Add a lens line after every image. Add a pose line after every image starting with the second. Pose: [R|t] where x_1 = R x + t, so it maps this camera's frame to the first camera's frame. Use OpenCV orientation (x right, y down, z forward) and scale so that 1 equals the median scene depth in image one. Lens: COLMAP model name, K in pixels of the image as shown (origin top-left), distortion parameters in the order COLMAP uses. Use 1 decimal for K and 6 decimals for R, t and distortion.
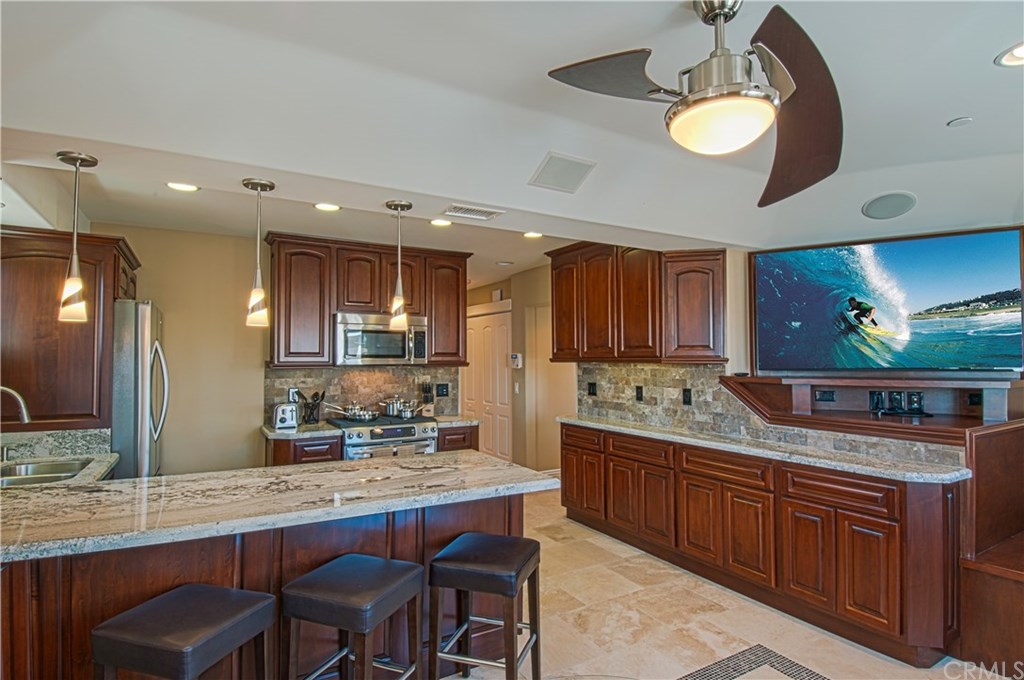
lens RADIAL K [[544.1, 0, 512.0], [0, 544.1, 340.0], [0, 0, 1]] dist [0.022825, -0.022411]
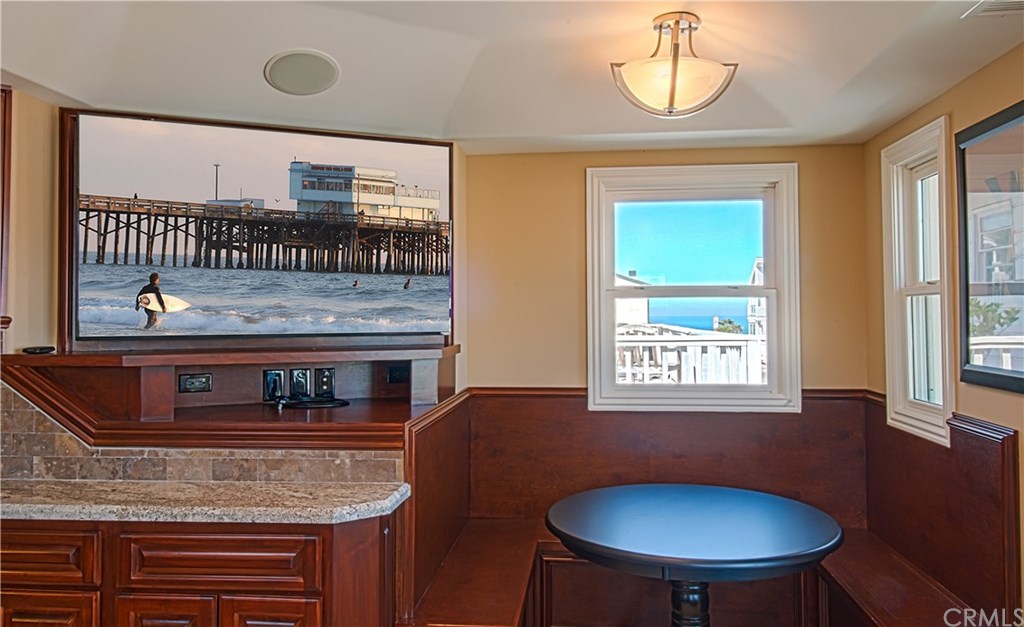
lens RADIAL K [[783.3, 0, 514.3], [0, 783.3, 296.6], [0, 0, 1]] dist [0.007924, -0.005209]
pose [[0.590339, 0.021353, 0.806873, 0.118991], [-0.022170, 0.999702, -0.010235, 0.014861], [-0.806851, -0.011846, 0.590637, 0.277318]]
